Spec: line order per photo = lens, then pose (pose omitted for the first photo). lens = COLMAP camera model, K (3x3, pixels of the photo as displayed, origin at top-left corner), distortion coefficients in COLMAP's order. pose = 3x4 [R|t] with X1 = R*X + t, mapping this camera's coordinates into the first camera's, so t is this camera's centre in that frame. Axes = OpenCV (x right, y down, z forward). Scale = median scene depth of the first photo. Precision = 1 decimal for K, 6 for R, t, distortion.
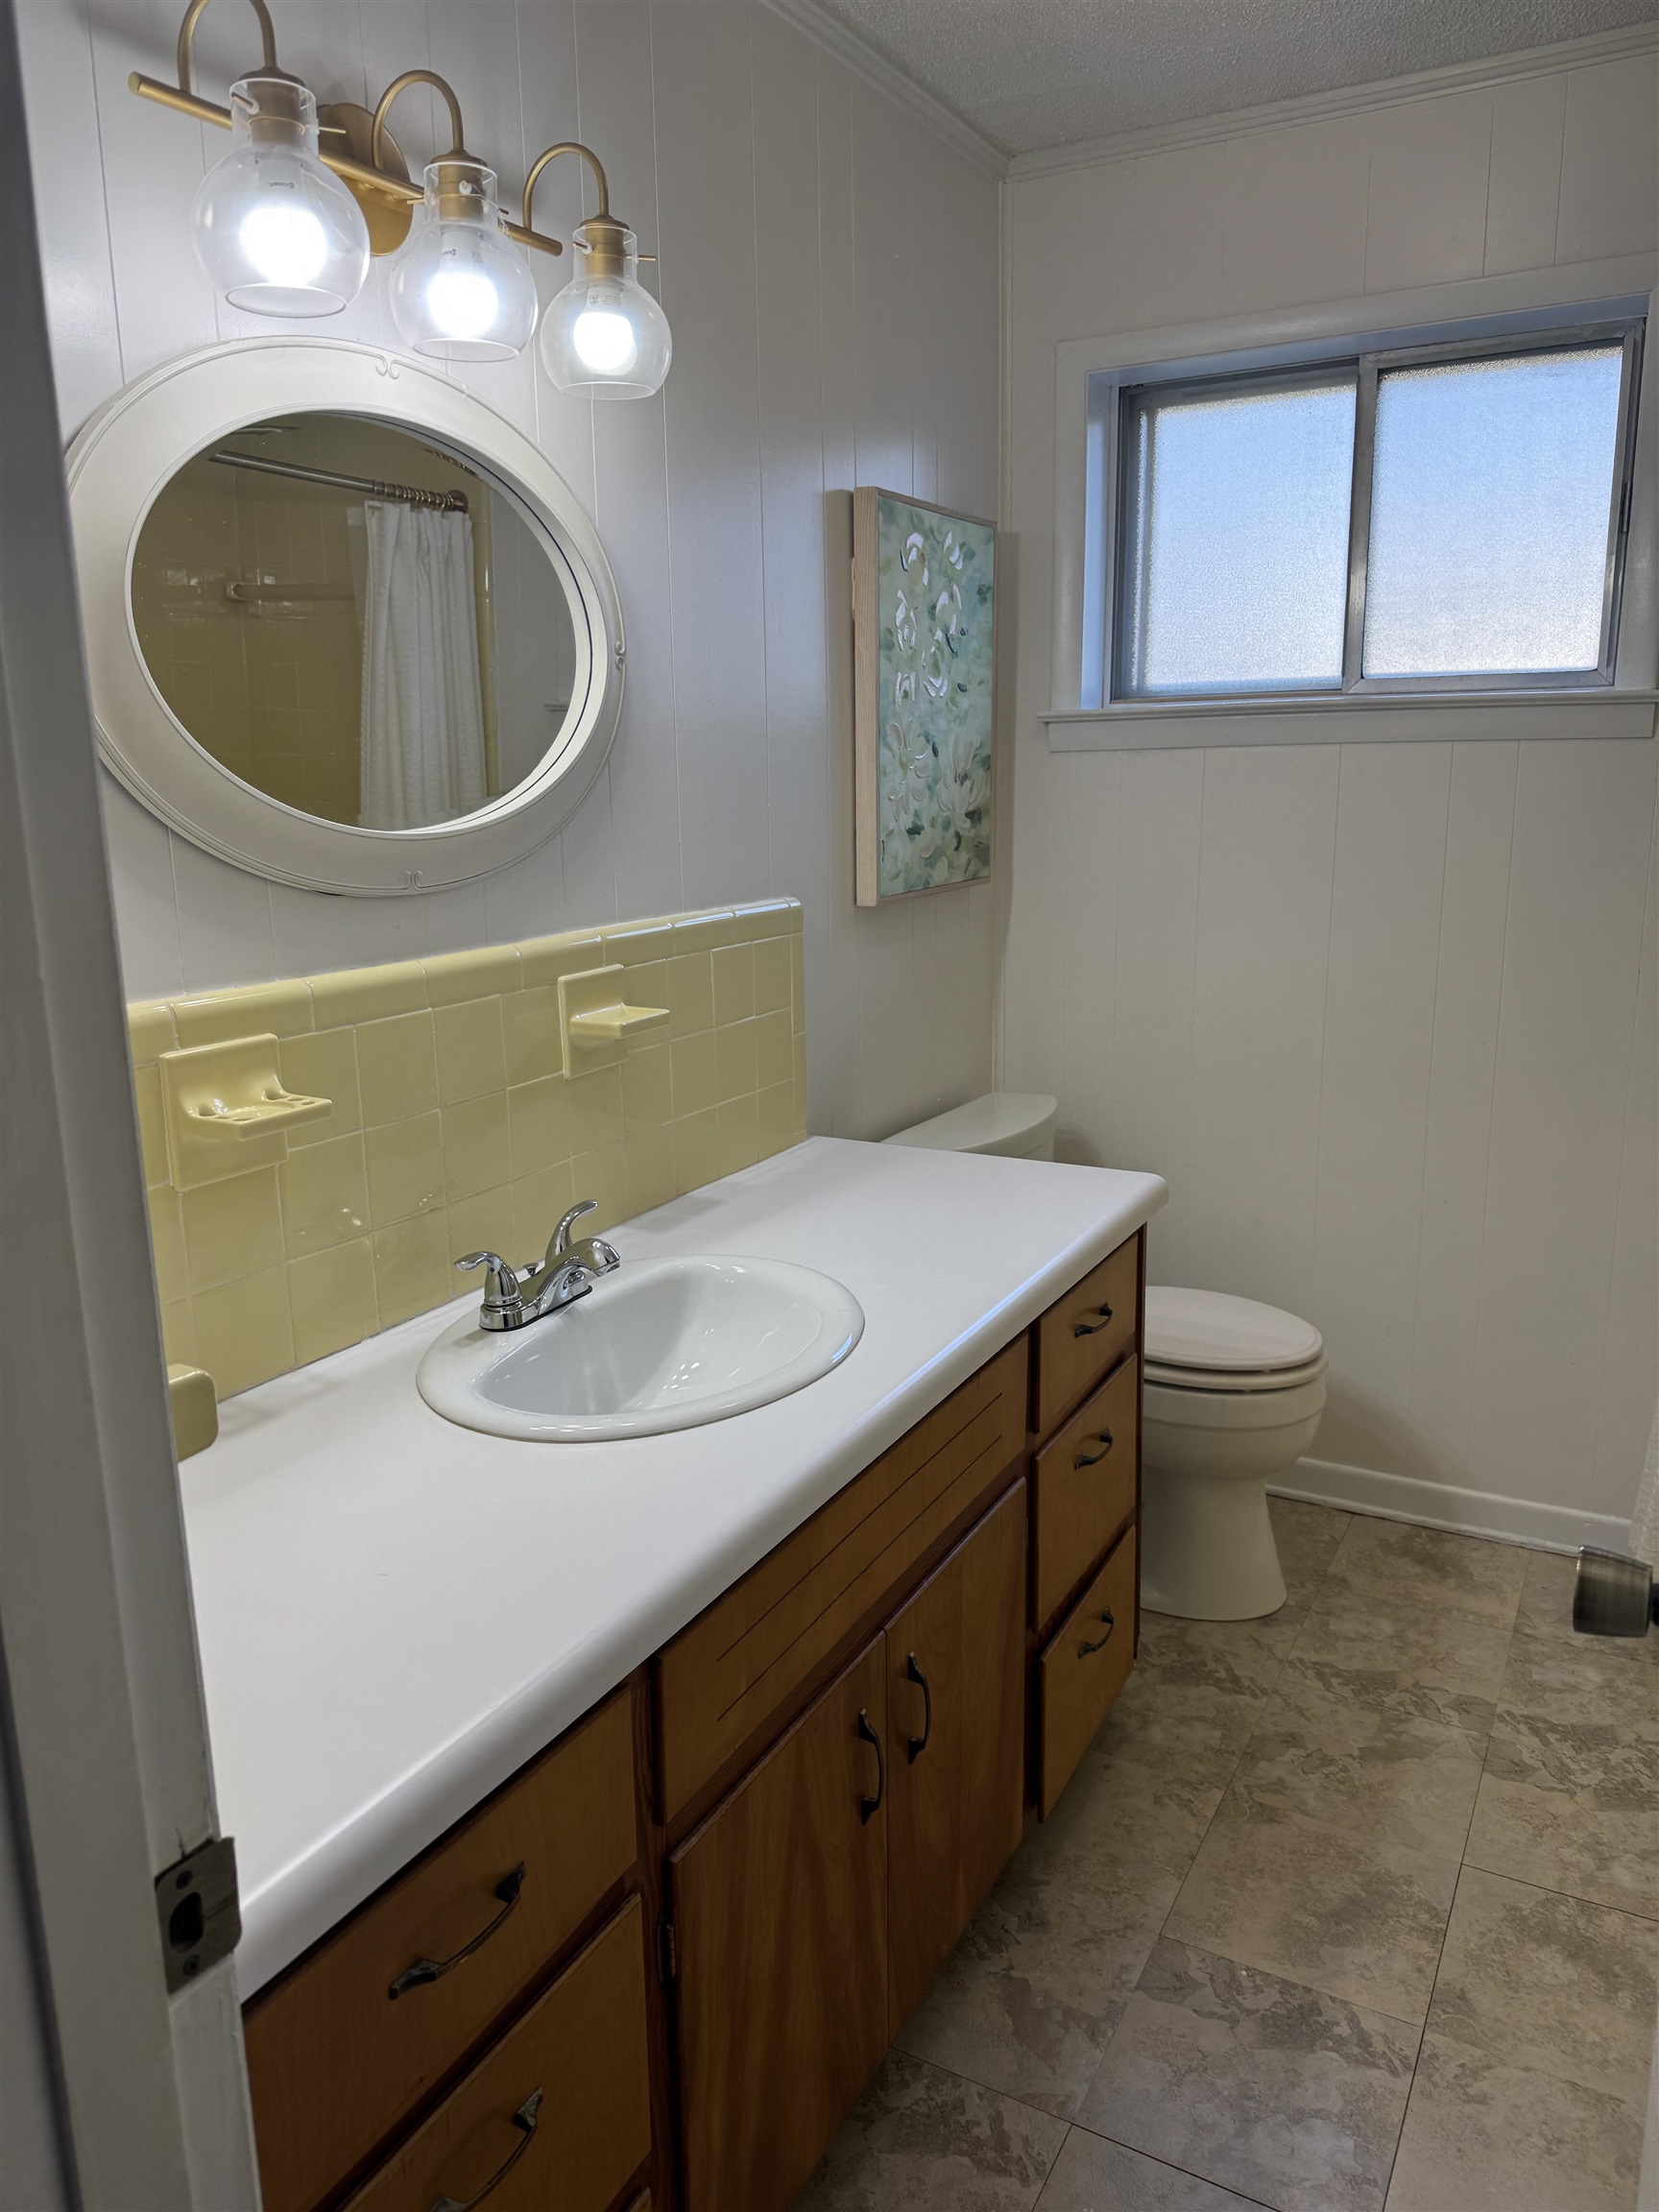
lens RADIAL K [[1612.6, 0, 817.0], [0, 1612.6, 1097.9], [0, 0, 1]] dist [0.019210, -0.016380]
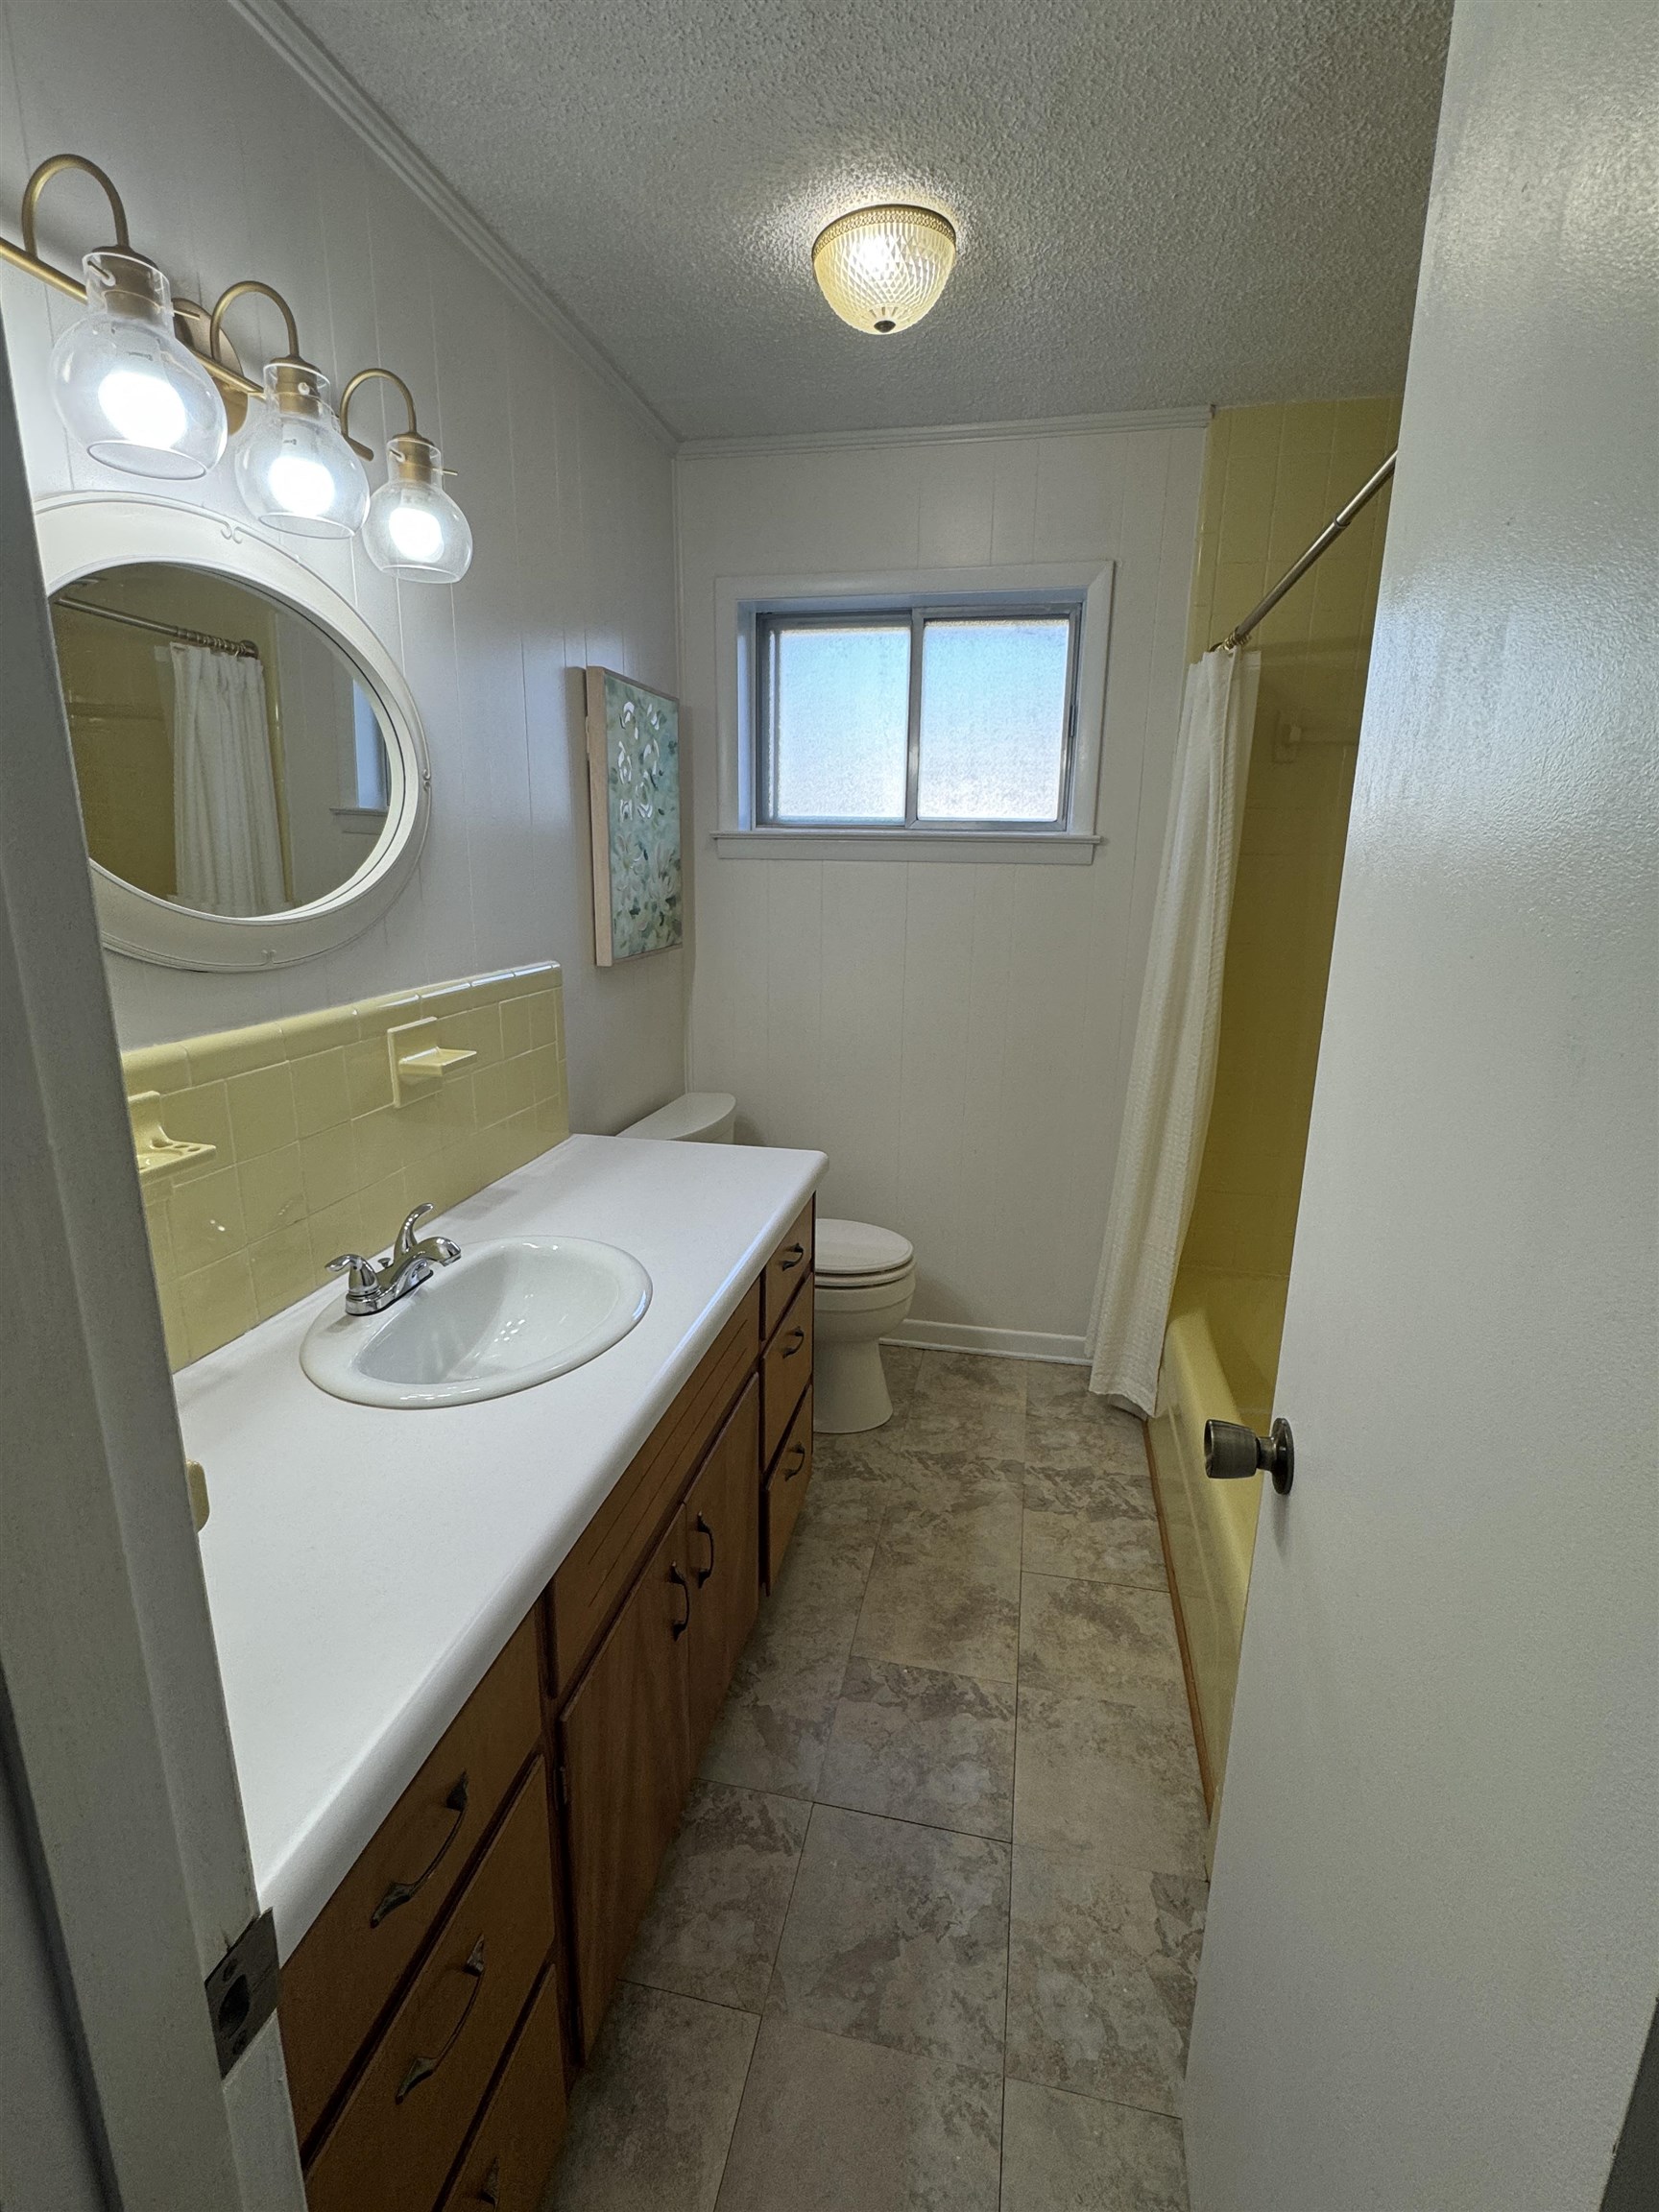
lens RADIAL K [[1033.4, 0, 831.4], [0, 1033.4, 1110.1], [0, 0, 1]] dist [-0.001207, 0.000345]
pose [[0.951780, -0.042711, 0.303793, -0.068148], [0.031431, 0.998626, 0.041927, -0.030341], [-0.305167, -0.030357, 0.951815, 0.089696]]
